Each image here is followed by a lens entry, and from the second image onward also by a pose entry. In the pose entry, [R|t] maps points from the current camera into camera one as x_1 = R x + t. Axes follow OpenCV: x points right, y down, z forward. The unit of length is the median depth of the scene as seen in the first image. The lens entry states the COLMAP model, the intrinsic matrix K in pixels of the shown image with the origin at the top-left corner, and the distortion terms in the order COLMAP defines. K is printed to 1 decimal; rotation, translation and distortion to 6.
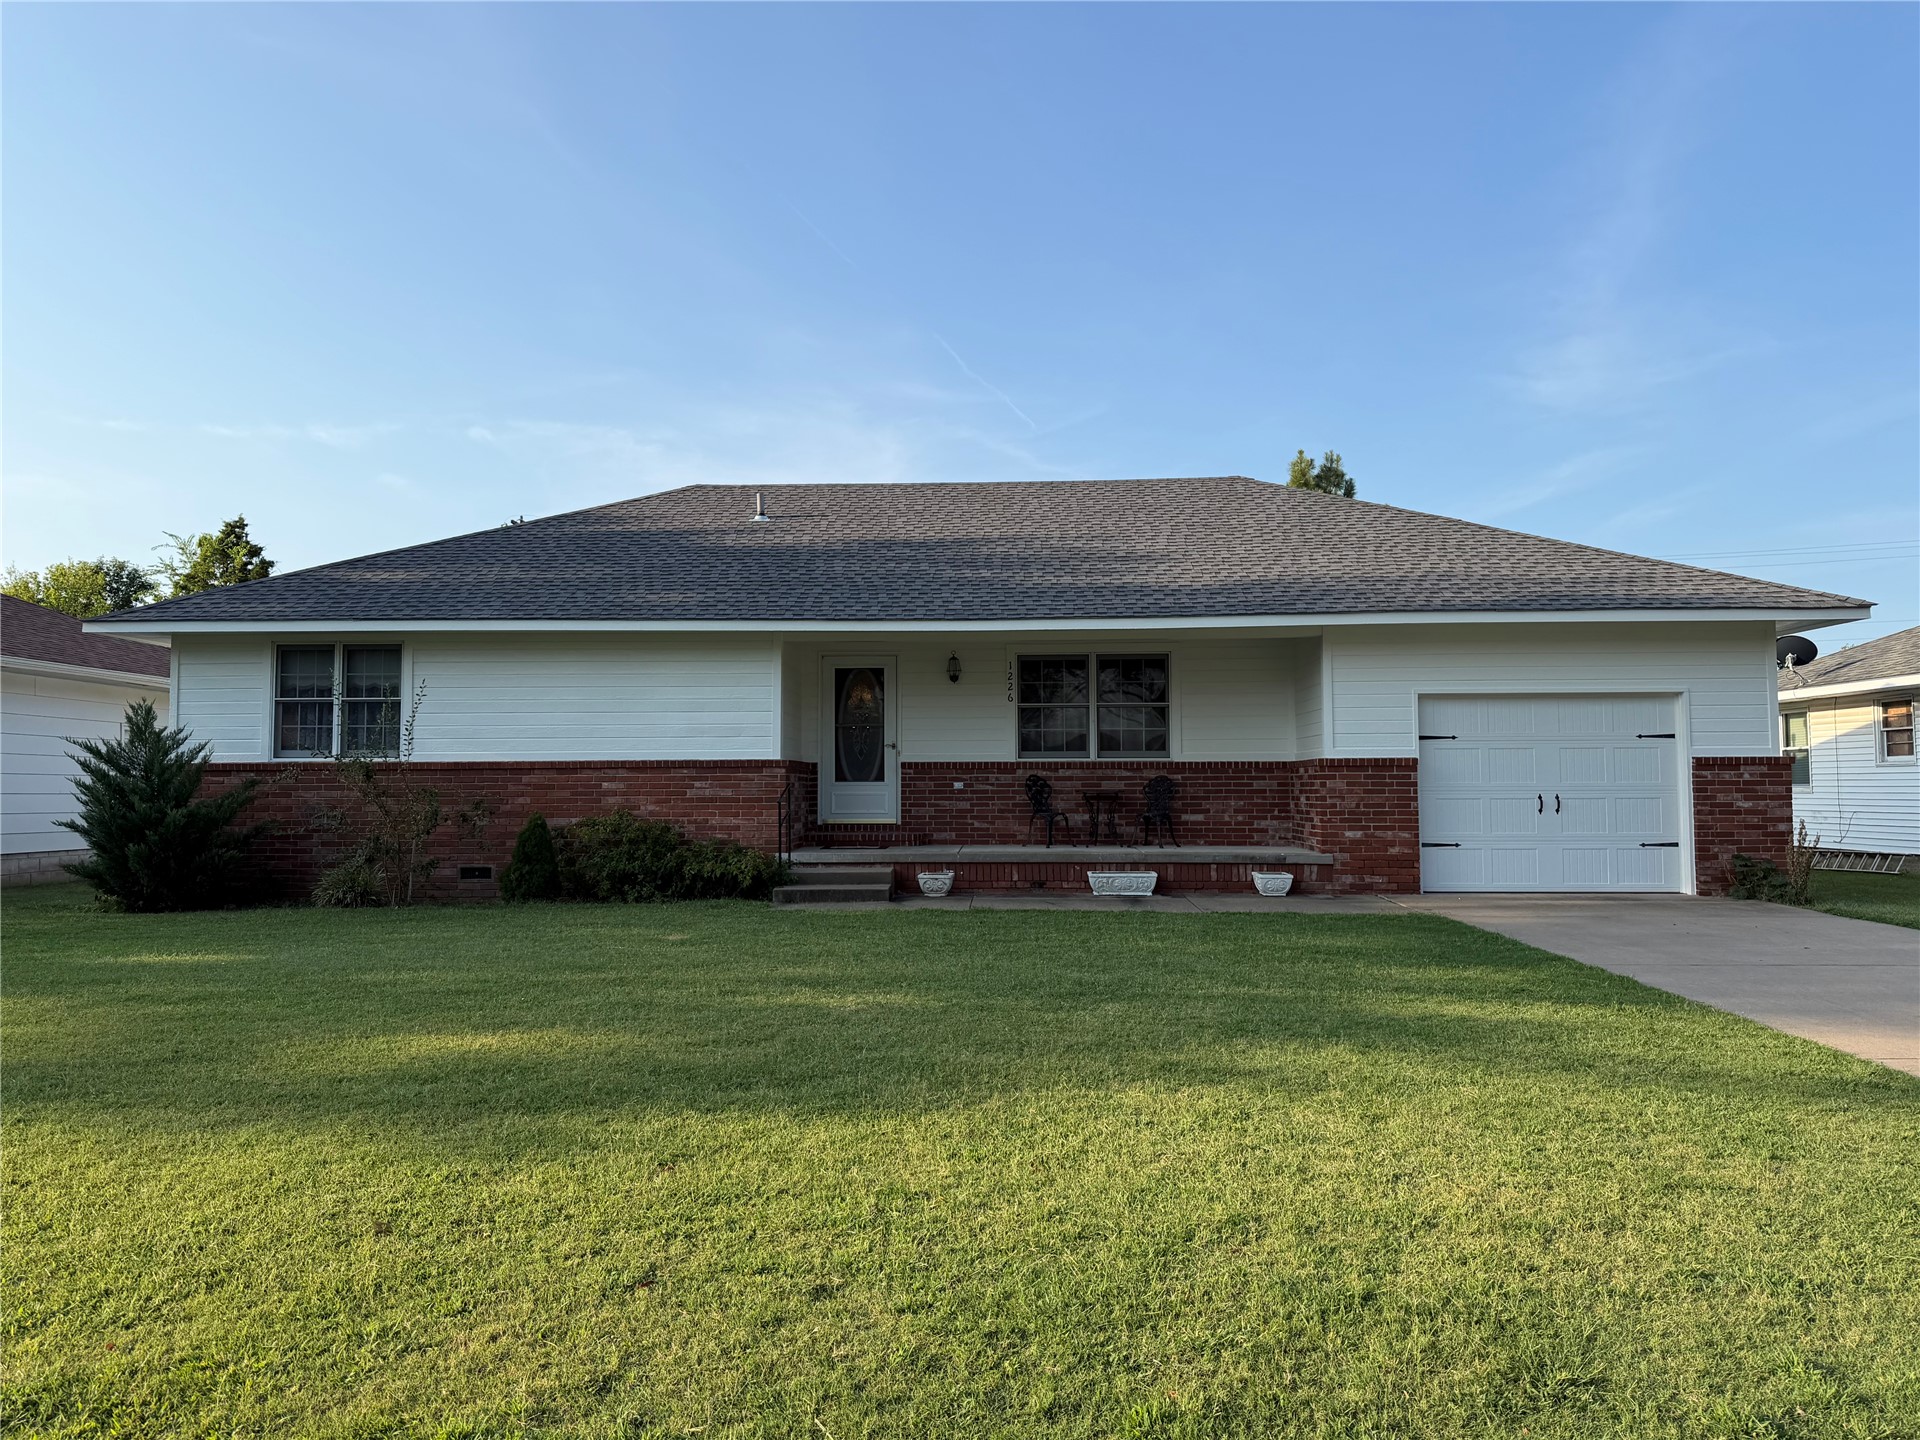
lens RADIAL K [[1348.9, 0, 943.3], [0, 1348.9, 722.3], [0, 0, 1]] dist [0.032170, -0.038797]
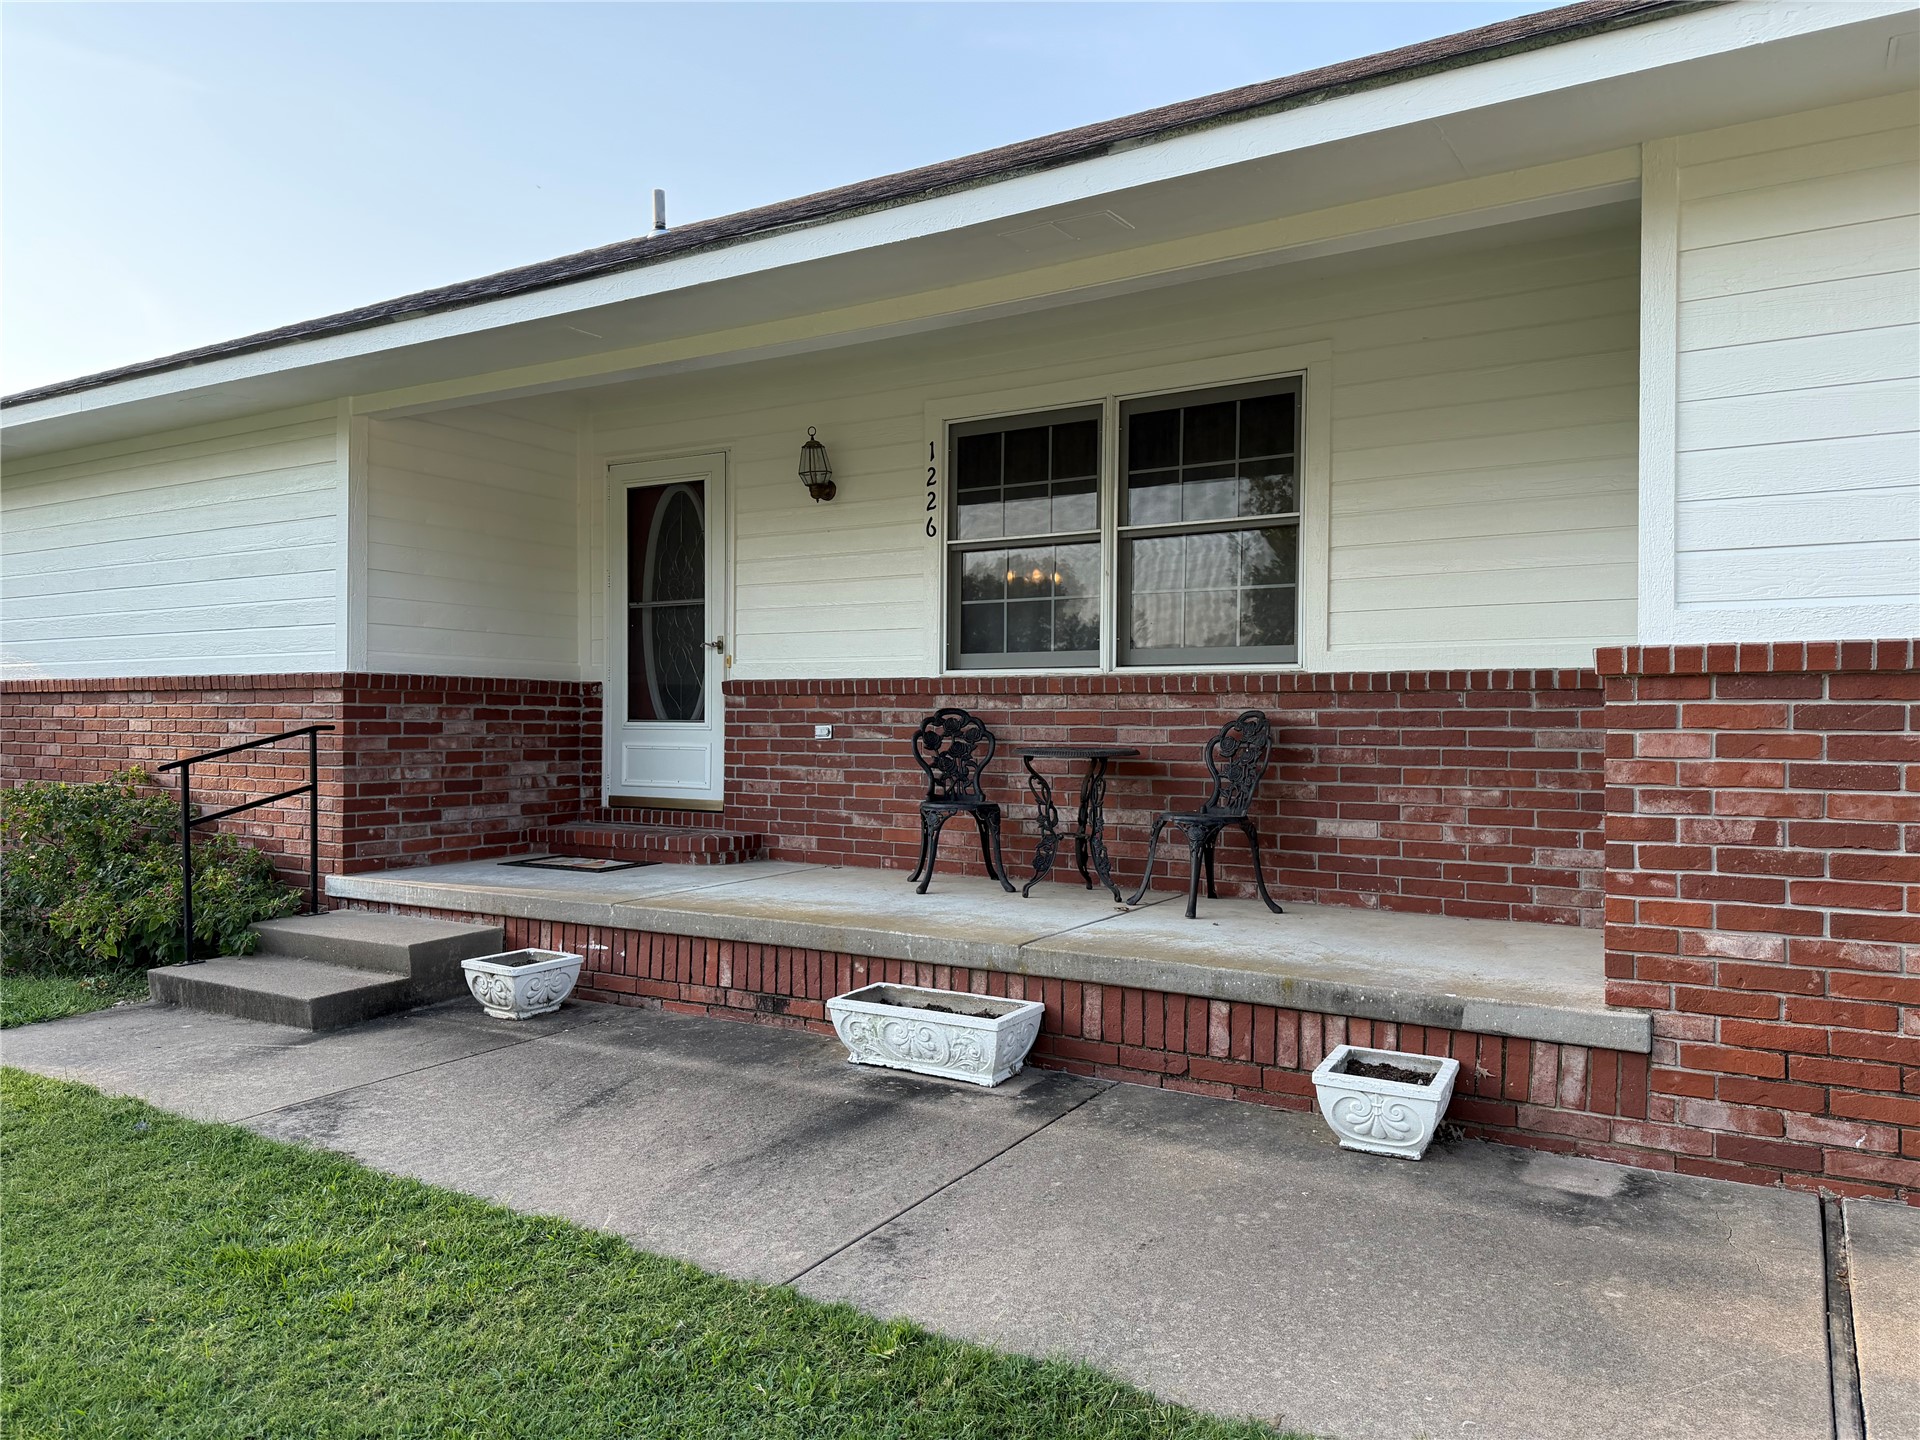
lens RADIAL K [[1348.9, 0, 978.7], [0, 1348.9, 714.8], [0, 0, 1]] dist [0.032170, -0.038797]
pose [[0.880369, 0.005854, -0.474253, 0.268150], [0.014110, 0.999158, 0.038527, 0.025140], [0.474079, -0.040610, 0.879545, 0.639945]]
